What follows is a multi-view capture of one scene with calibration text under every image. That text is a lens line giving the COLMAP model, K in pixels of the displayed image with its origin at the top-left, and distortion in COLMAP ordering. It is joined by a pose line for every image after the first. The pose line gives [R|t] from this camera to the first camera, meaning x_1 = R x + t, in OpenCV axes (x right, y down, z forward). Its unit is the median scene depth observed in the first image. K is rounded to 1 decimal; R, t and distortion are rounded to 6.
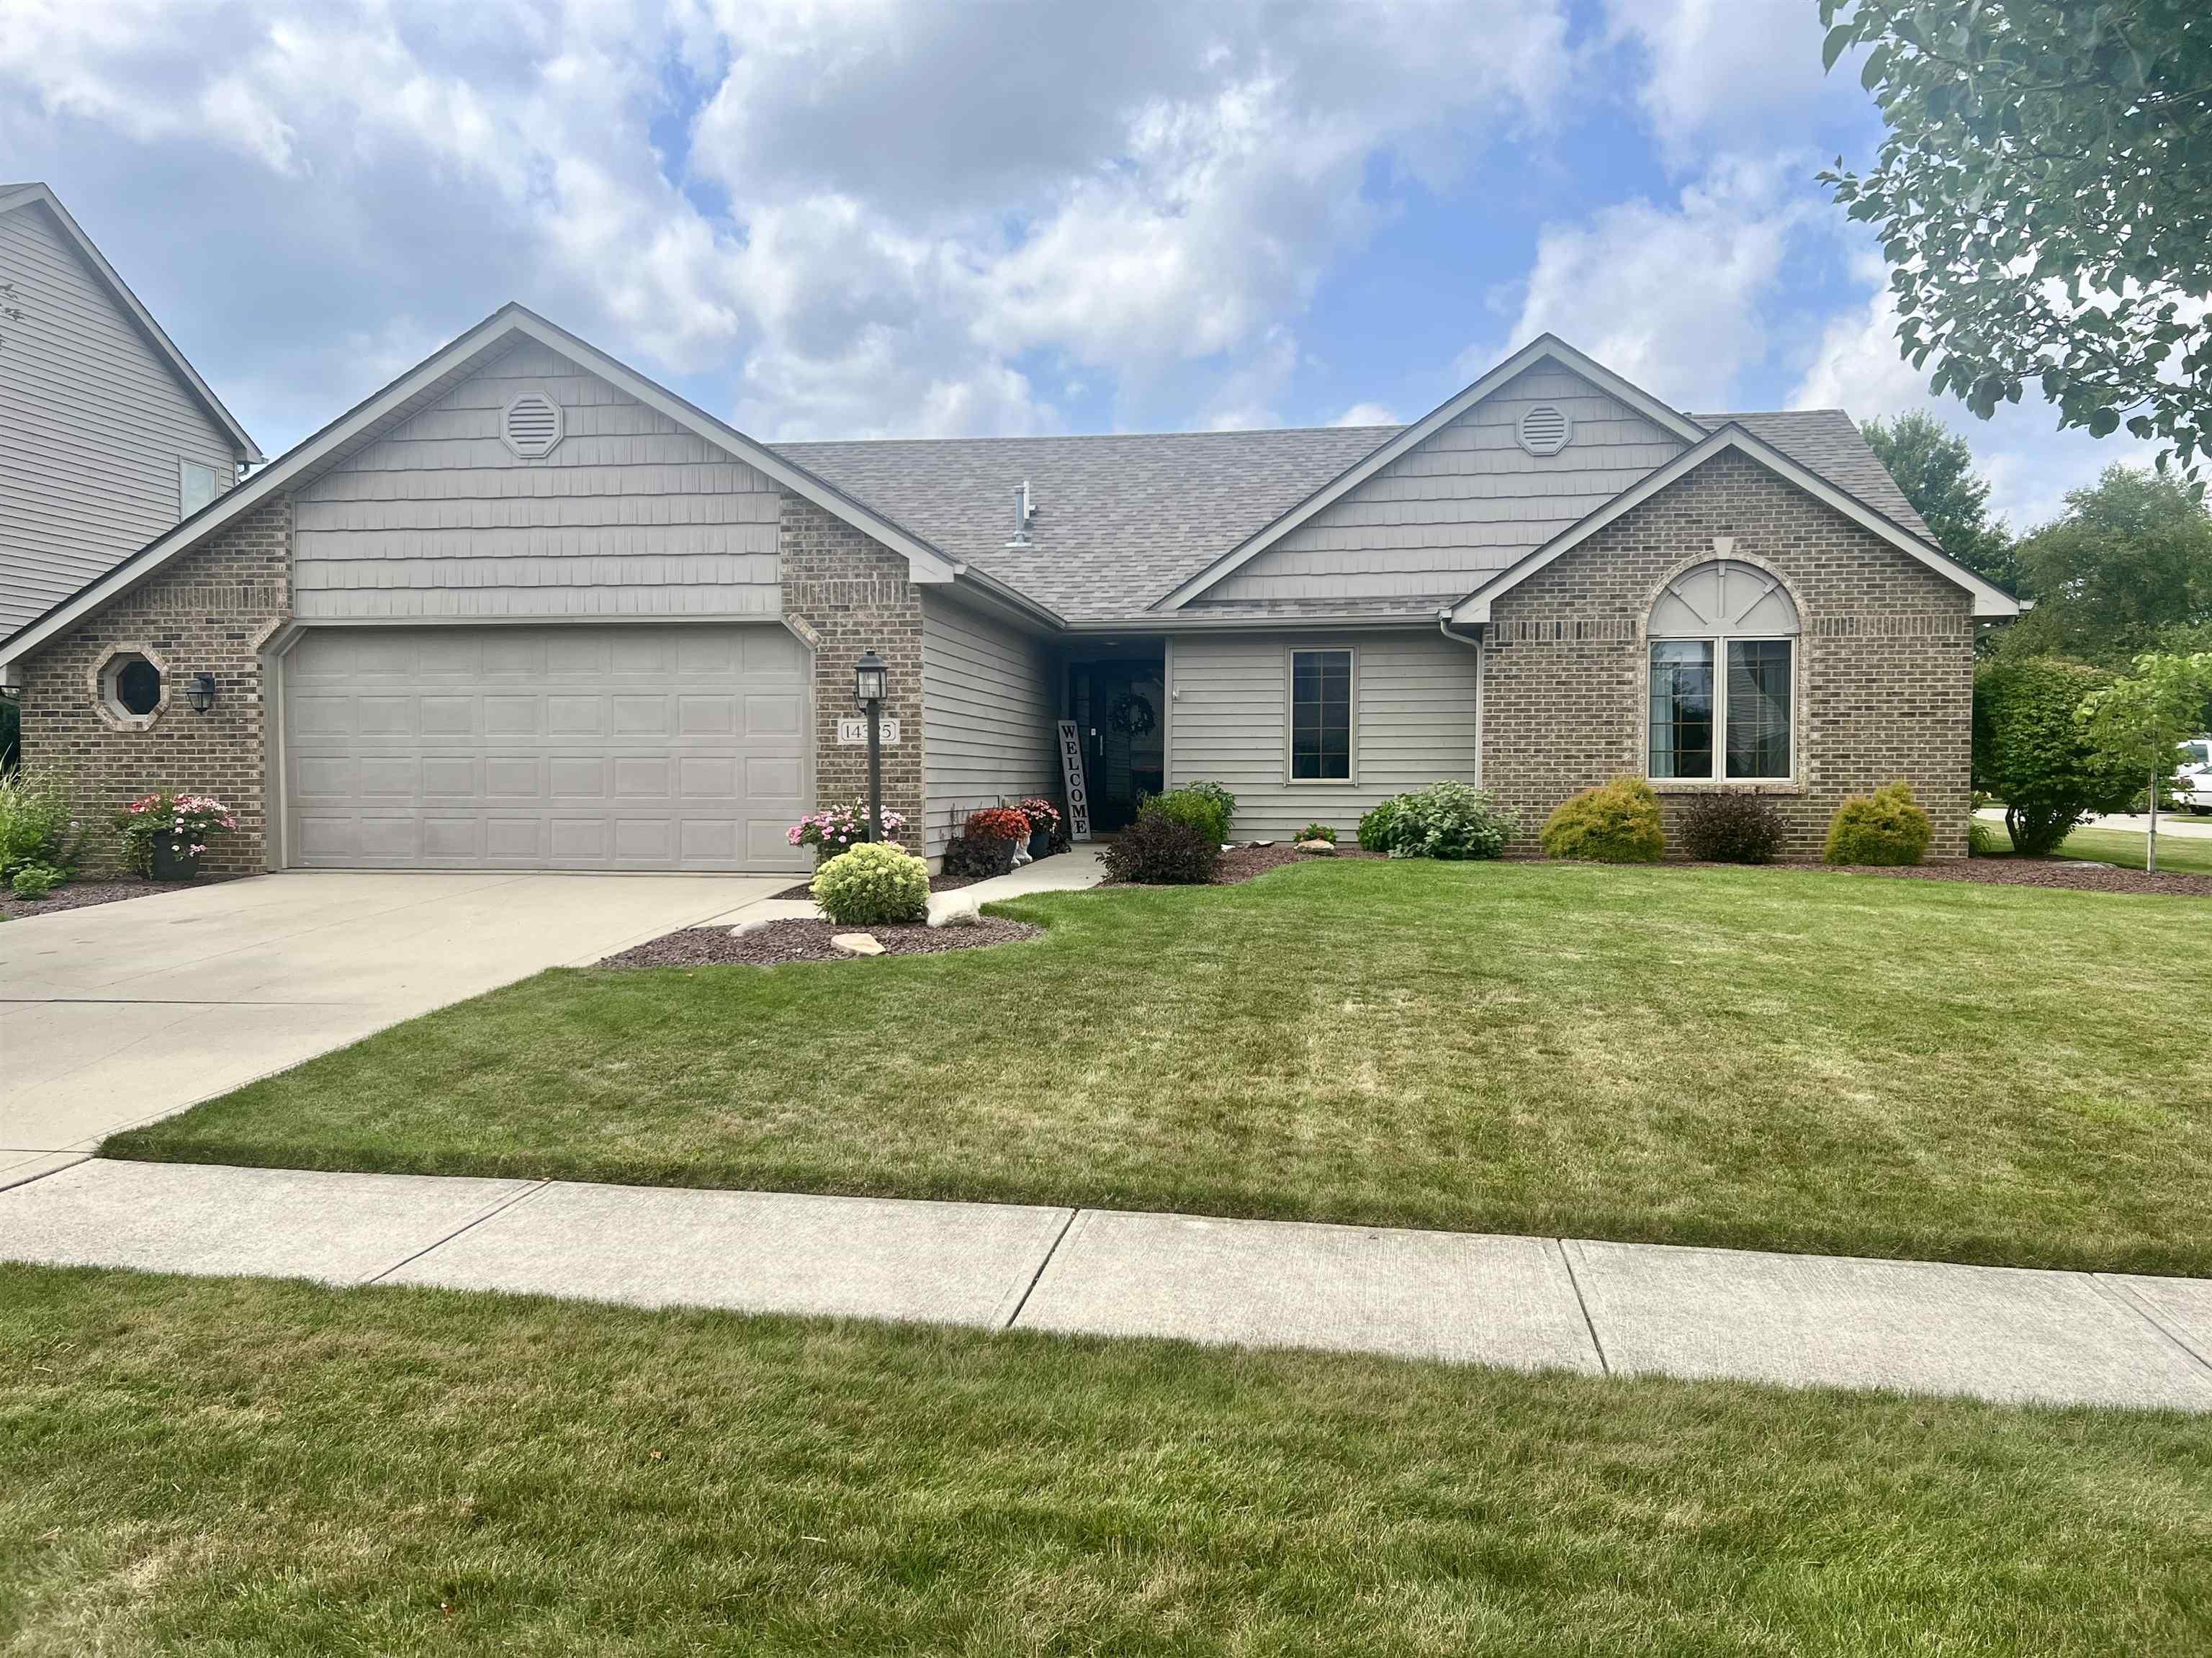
lens RADIAL K [[1653.3, 0, 1109.6], [0, 1653.3, 844.0], [0, 0, 1]] dist [0.062712, -0.068477]
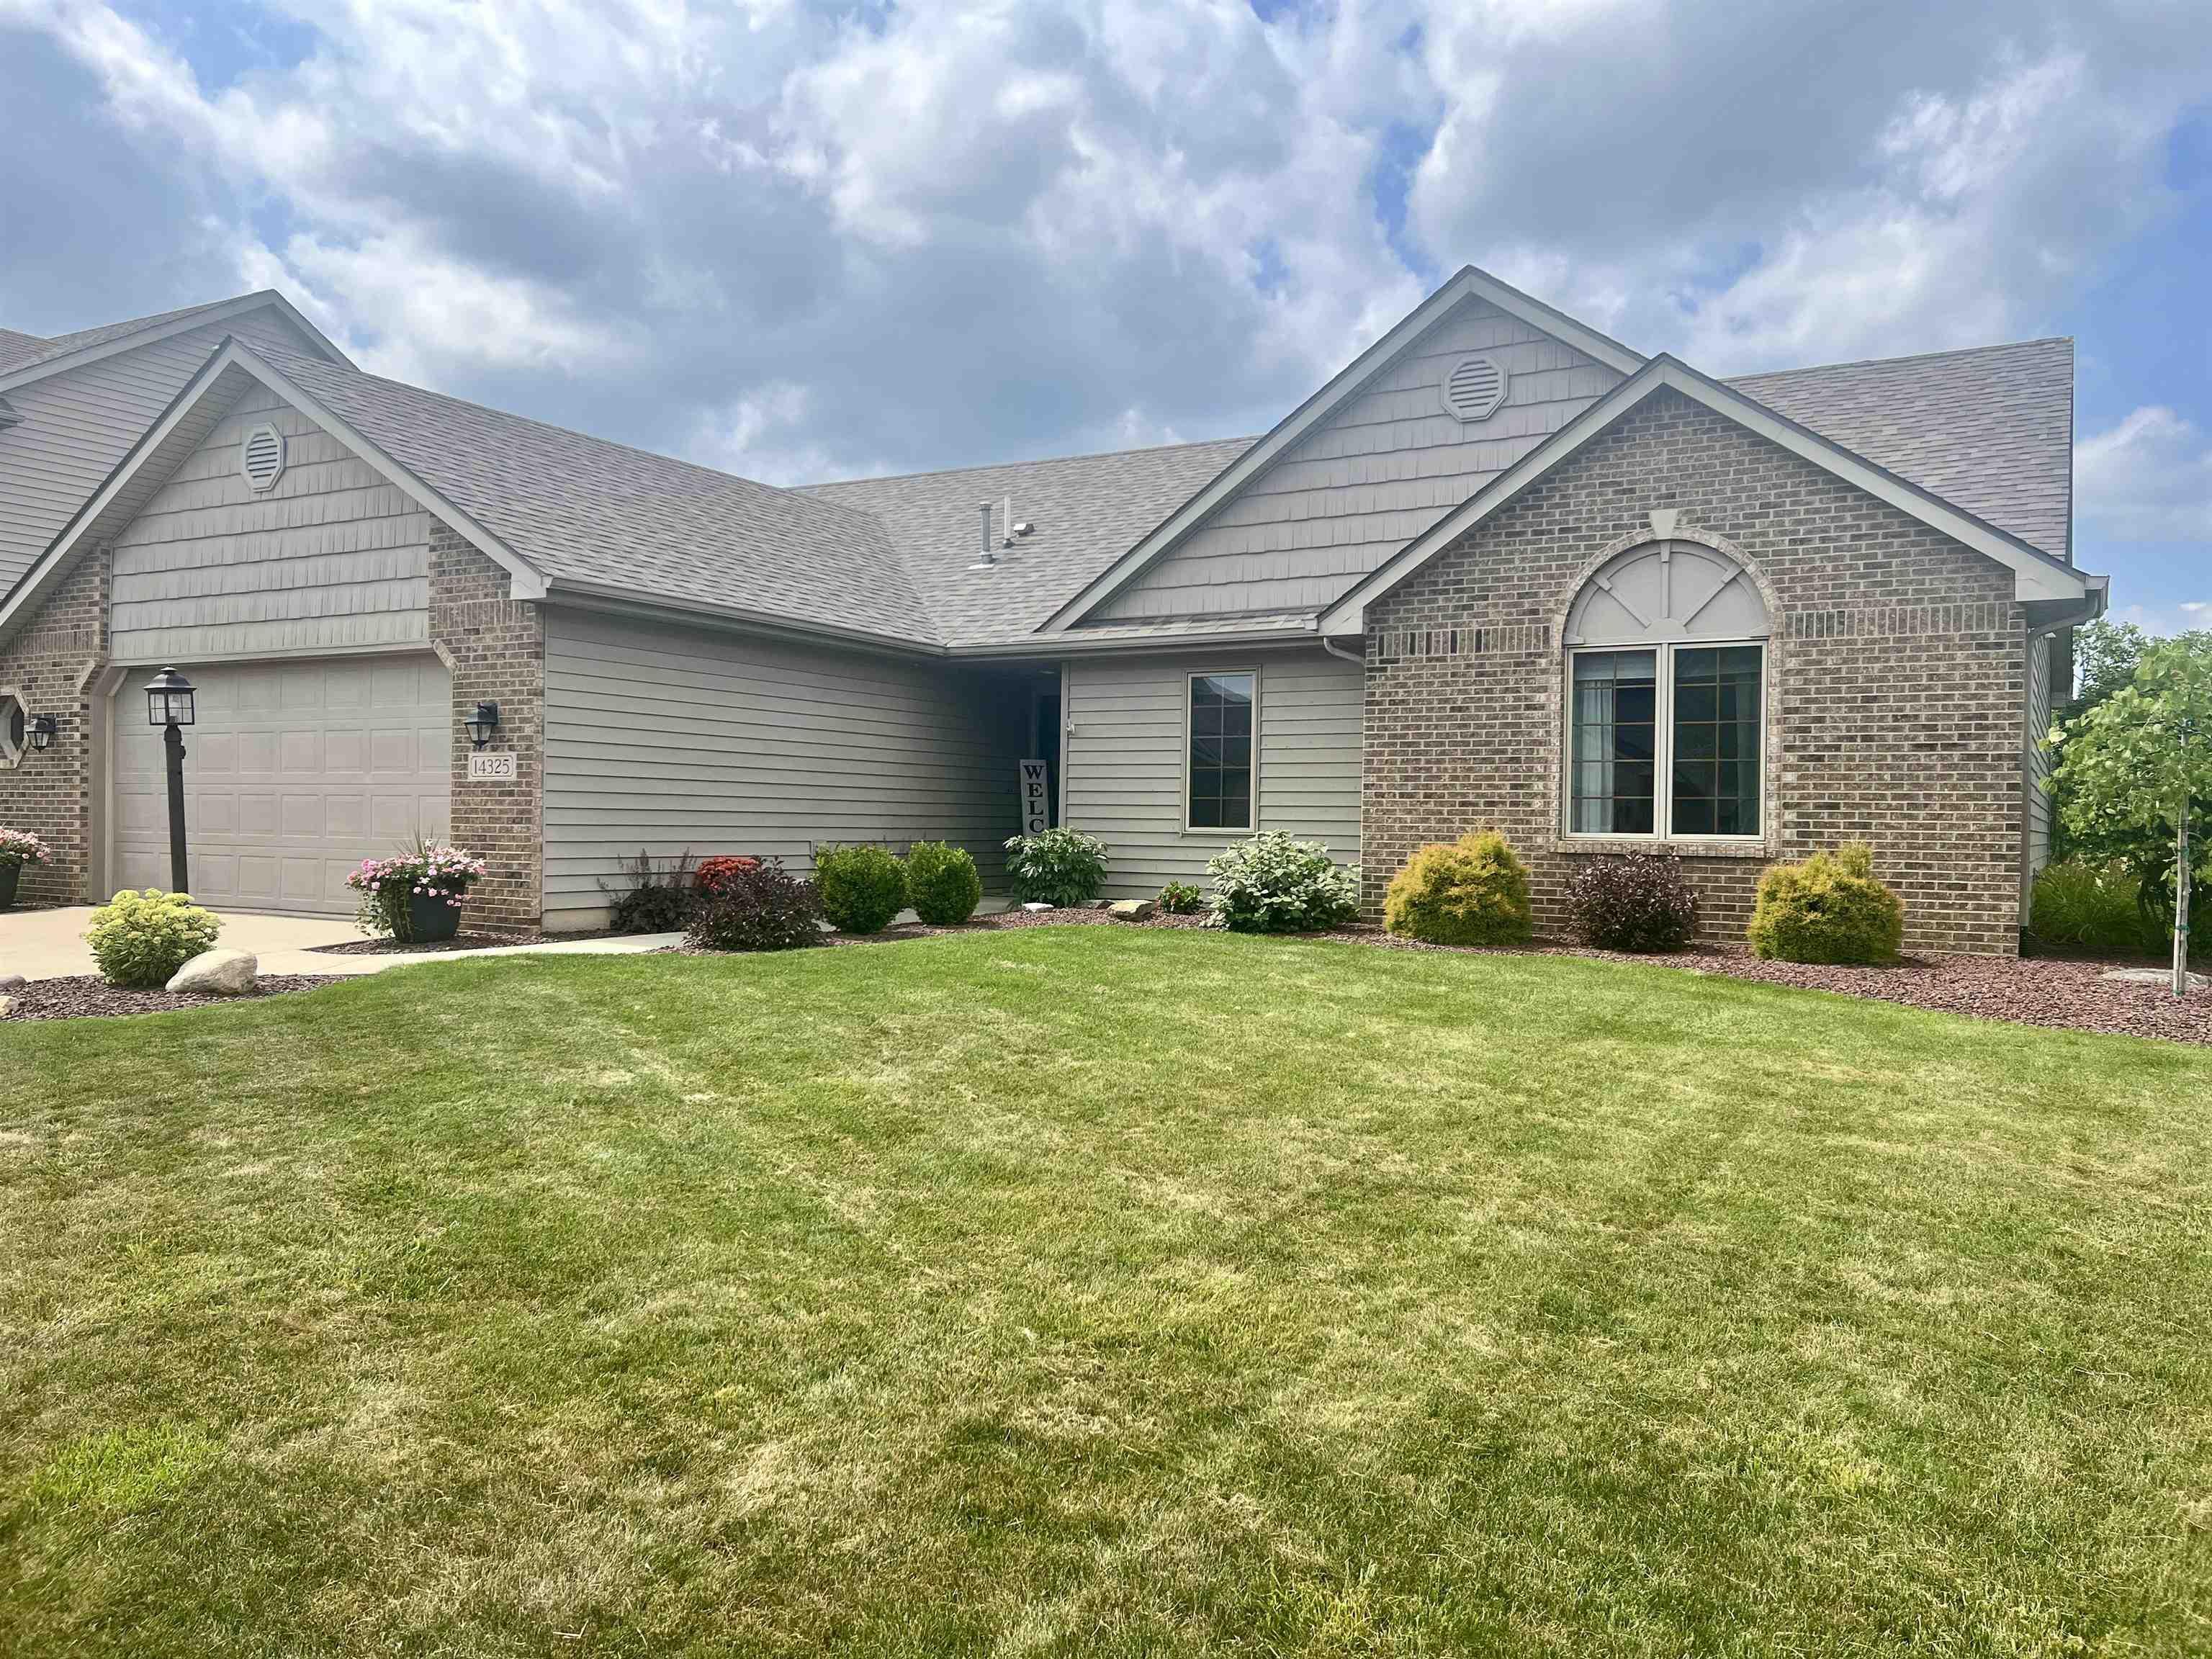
lens RADIAL K [[1653.4, 0, 1107.2], [0, 1653.4, 822.1], [0, 0, 1]] dist [0.062712, -0.068477]
pose [[0.931449, 0.011918, -0.363677, 0.410851], [-0.027888, 0.998862, -0.038692, -0.009791], [0.362802, 0.046182, 0.930721, 0.228547]]
